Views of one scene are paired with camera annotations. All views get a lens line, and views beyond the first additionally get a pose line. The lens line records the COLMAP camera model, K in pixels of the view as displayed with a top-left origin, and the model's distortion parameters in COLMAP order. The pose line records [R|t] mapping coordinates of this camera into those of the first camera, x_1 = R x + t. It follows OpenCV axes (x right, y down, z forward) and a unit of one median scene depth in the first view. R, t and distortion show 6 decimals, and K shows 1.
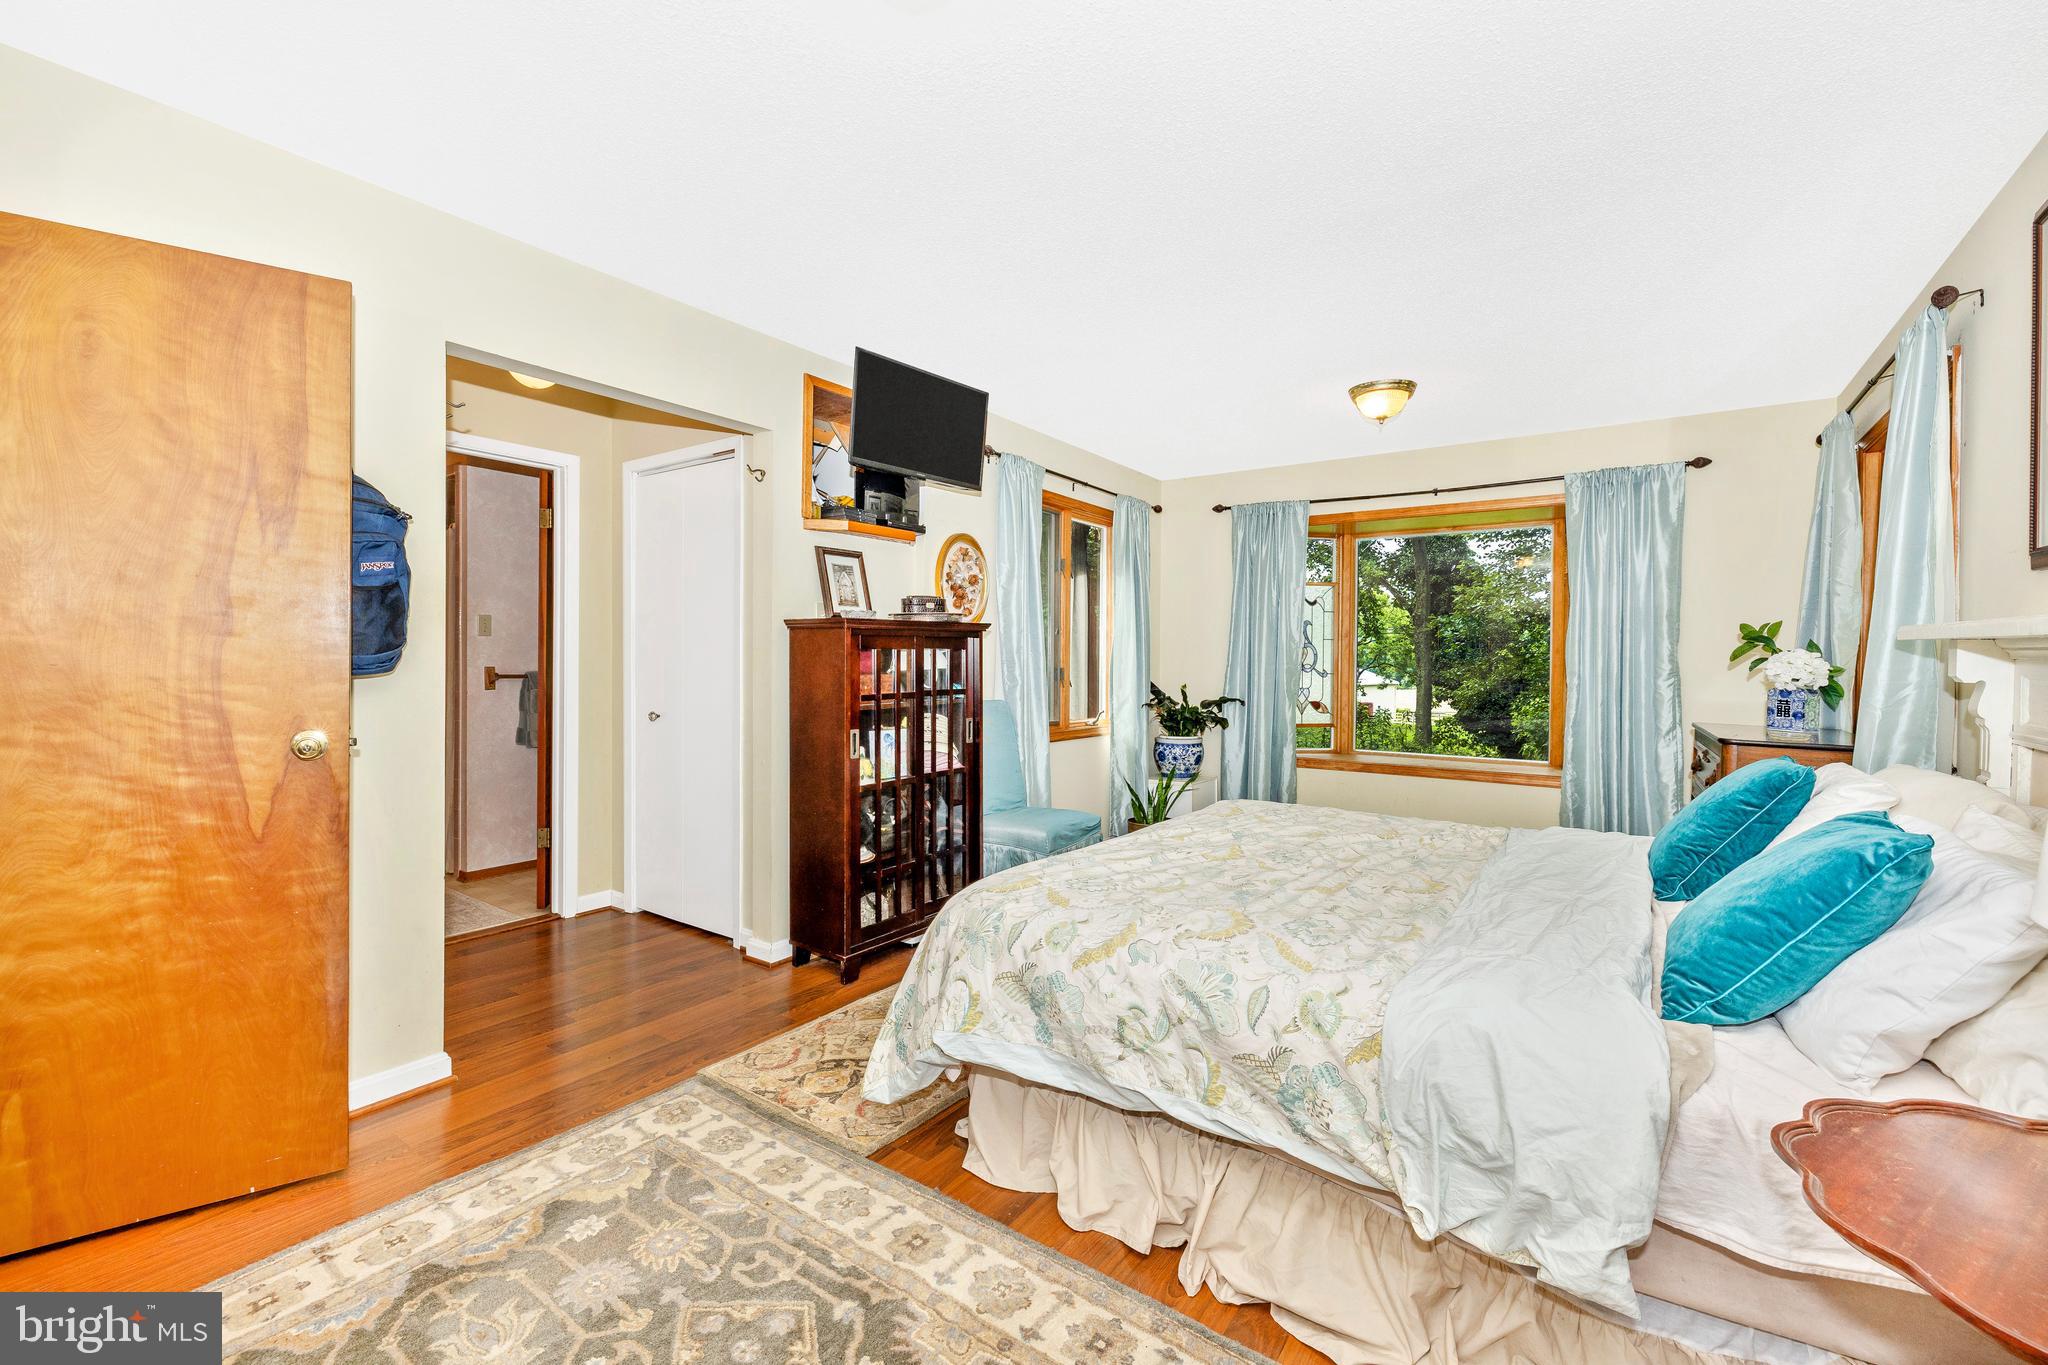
lens RADIAL K [[859.1, 0, 1020.0], [0, 859.1, 668.4], [0, 0, 1]] dist [-0.001265, -0.000922]
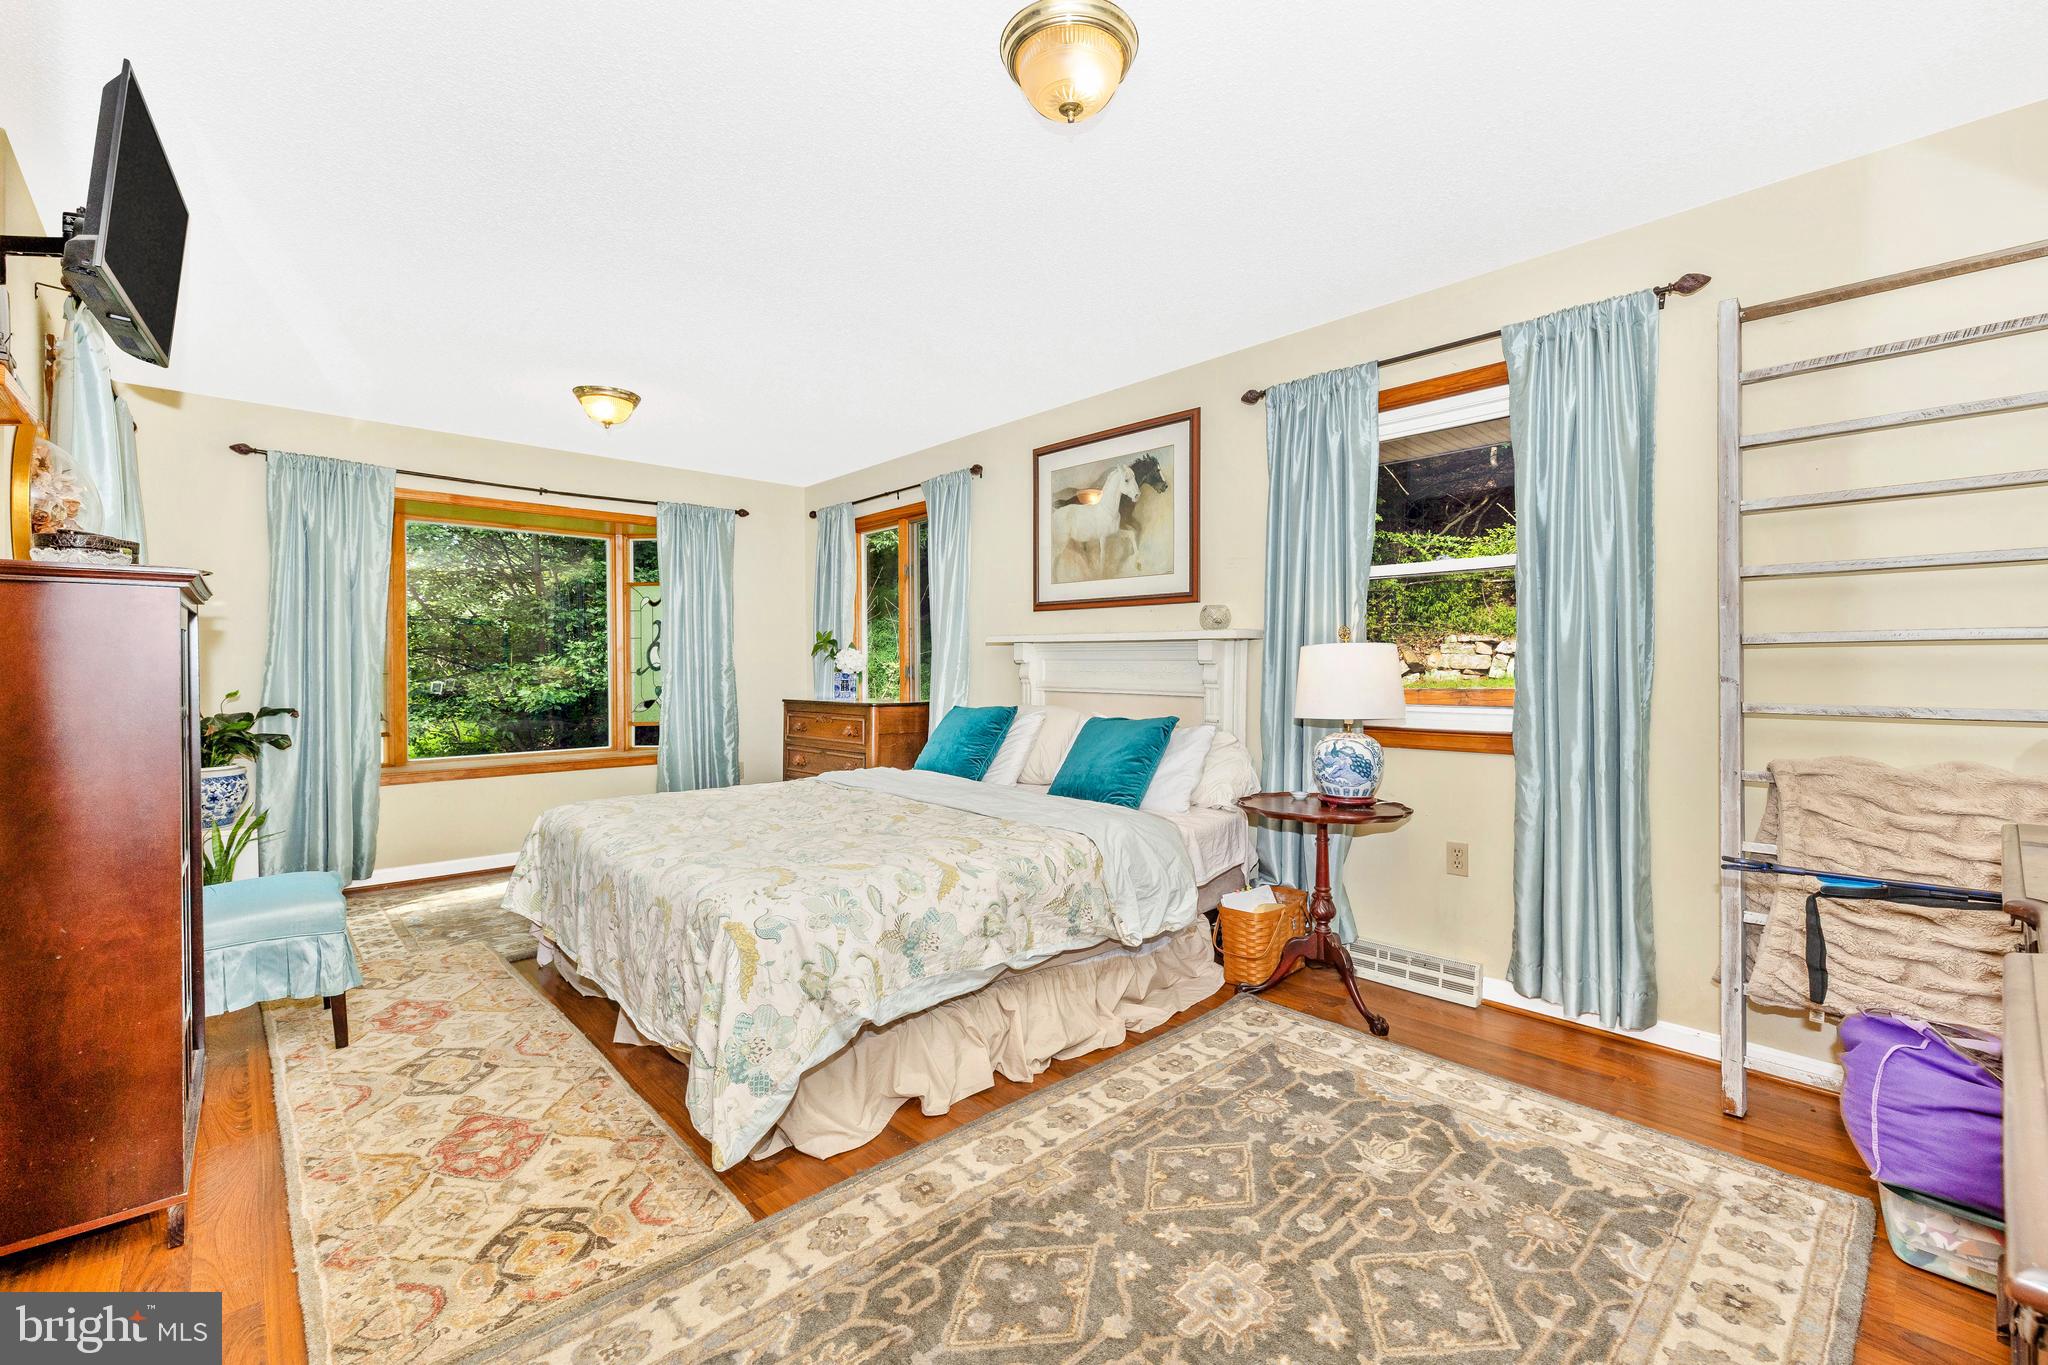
lens RADIAL K [[859.1, 0, 1043.0], [0, 859.1, 665.4], [0, 0, 1]] dist [-0.001265, -0.000922]
pose [[0.188838, -0.008716, 0.981970, -0.920793], [0.018017, 0.999823, 0.005410, 0.012465], [-0.981843, 0.016670, 0.188962, 0.522679]]
